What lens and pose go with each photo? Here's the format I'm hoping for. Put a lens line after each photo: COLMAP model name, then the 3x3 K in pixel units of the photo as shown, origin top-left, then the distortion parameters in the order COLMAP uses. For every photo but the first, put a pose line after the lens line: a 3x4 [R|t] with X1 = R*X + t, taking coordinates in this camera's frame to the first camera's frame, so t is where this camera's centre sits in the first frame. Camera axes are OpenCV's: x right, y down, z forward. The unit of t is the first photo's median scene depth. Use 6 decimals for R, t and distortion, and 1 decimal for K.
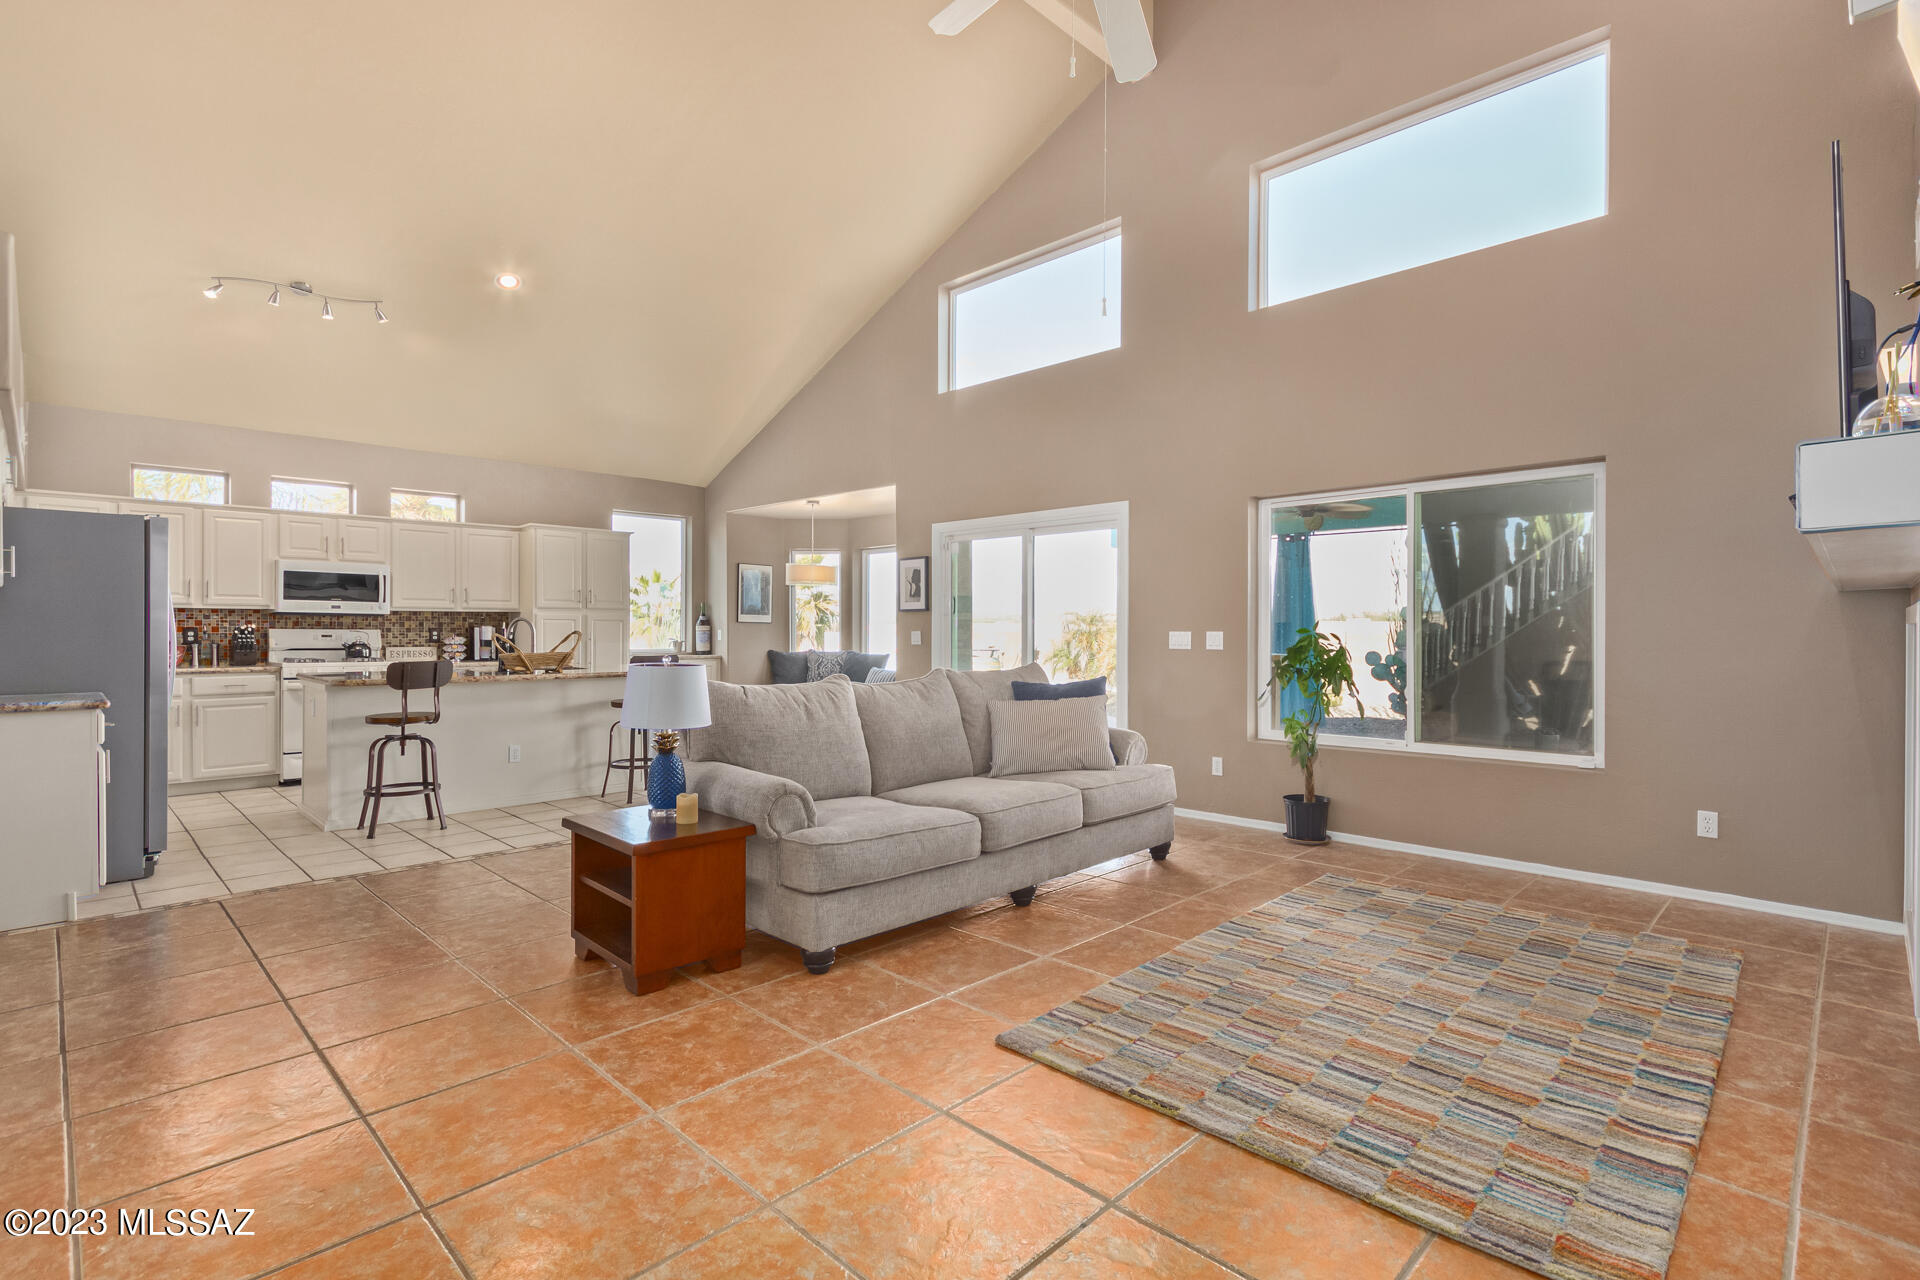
lens RADIAL K [[903.2, 0, 954.8], [0, 903.2, 633.5], [0, 0, 1]] dist [0.002931, 0.000652]
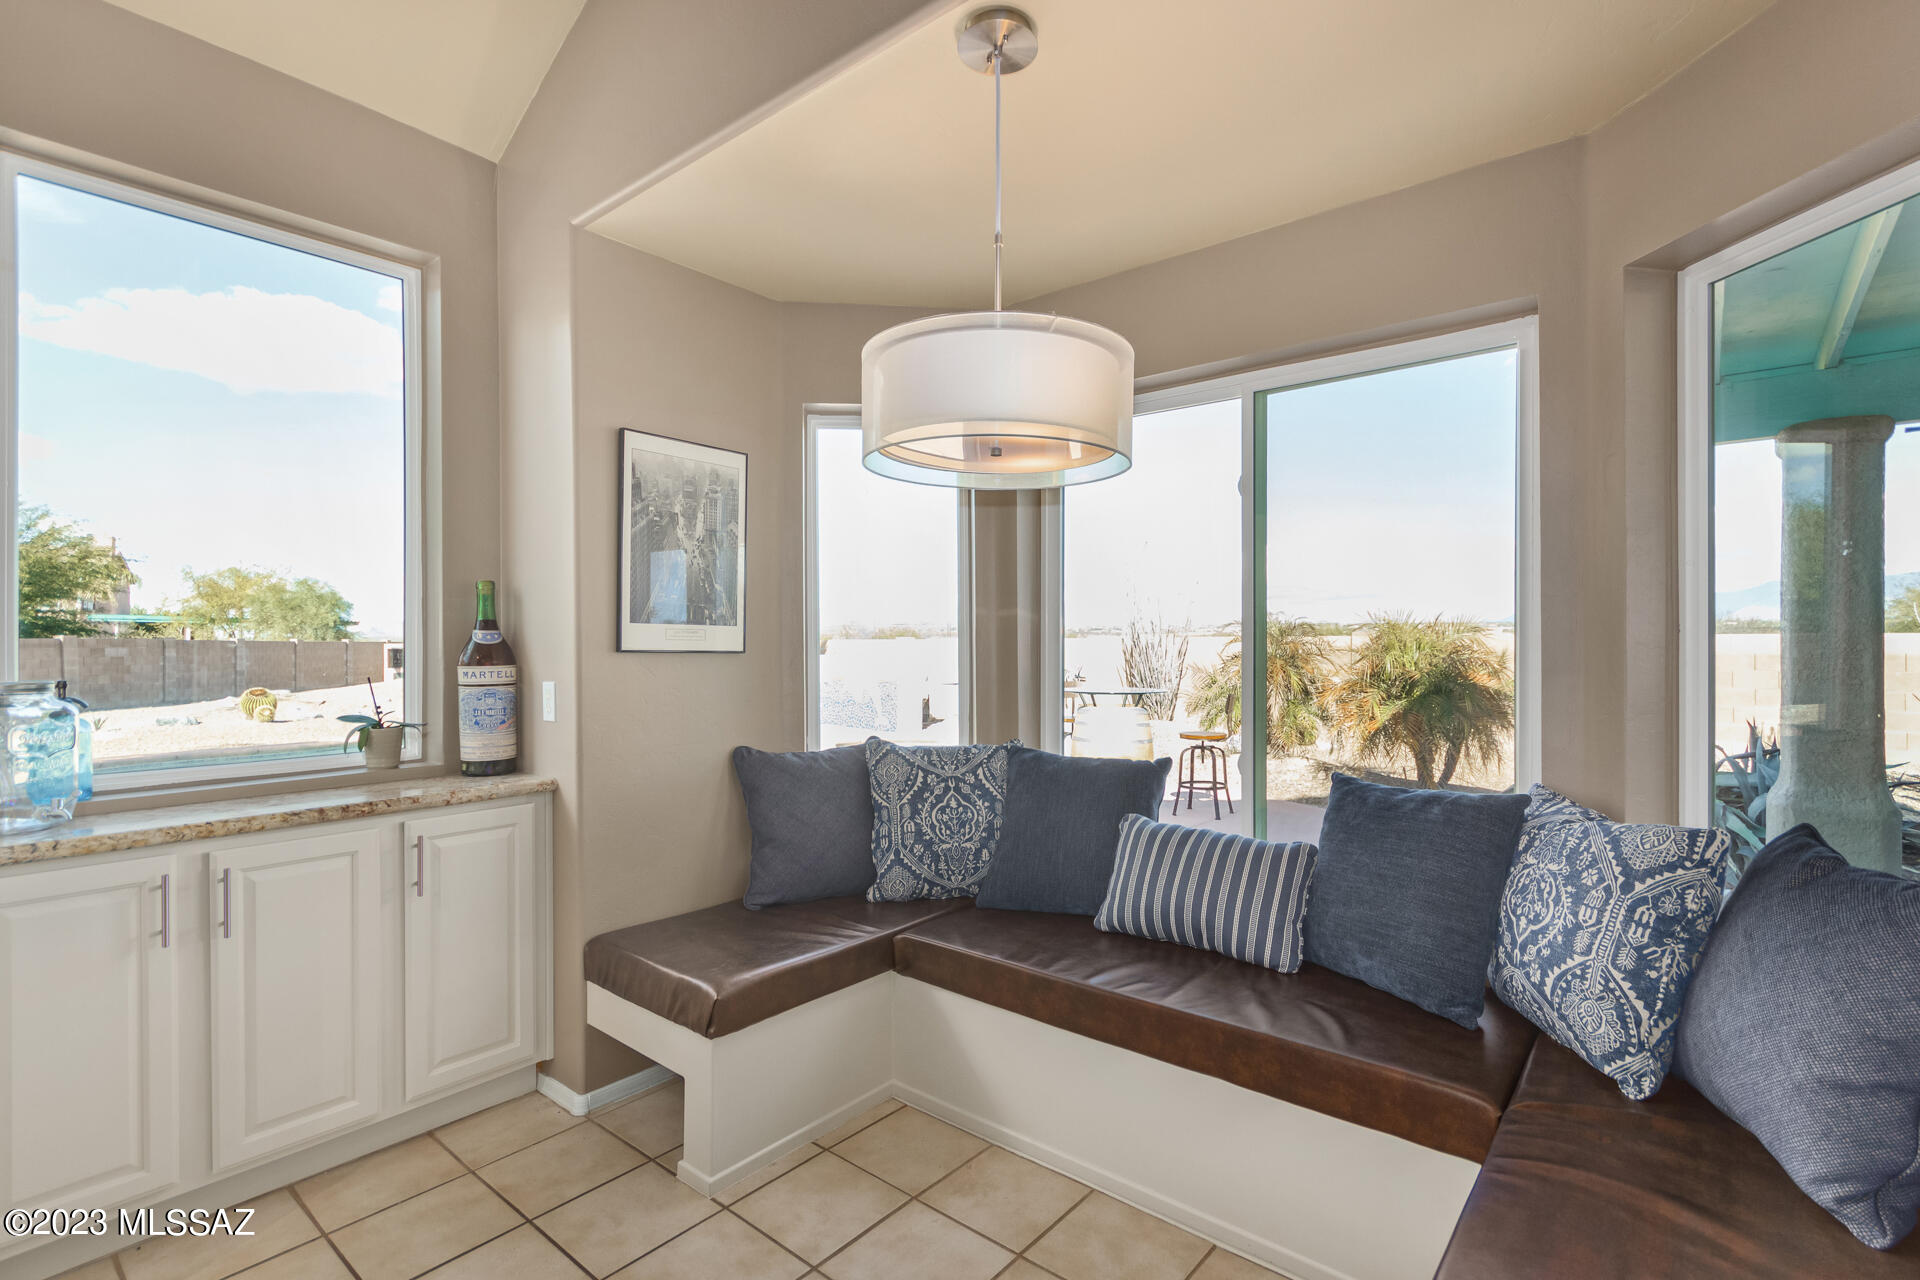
lens RADIAL K [[903.2, 0, 958.7], [0, 903.2, 644.7], [0, 0, 1]] dist [0.002931, 0.000652]
pose [[0.995593, -0.006324, 0.093563, -0.228632], [0.006519, 0.999977, -0.001776, -0.018925], [-0.093549, 0.002378, 0.995612, 1.001126]]
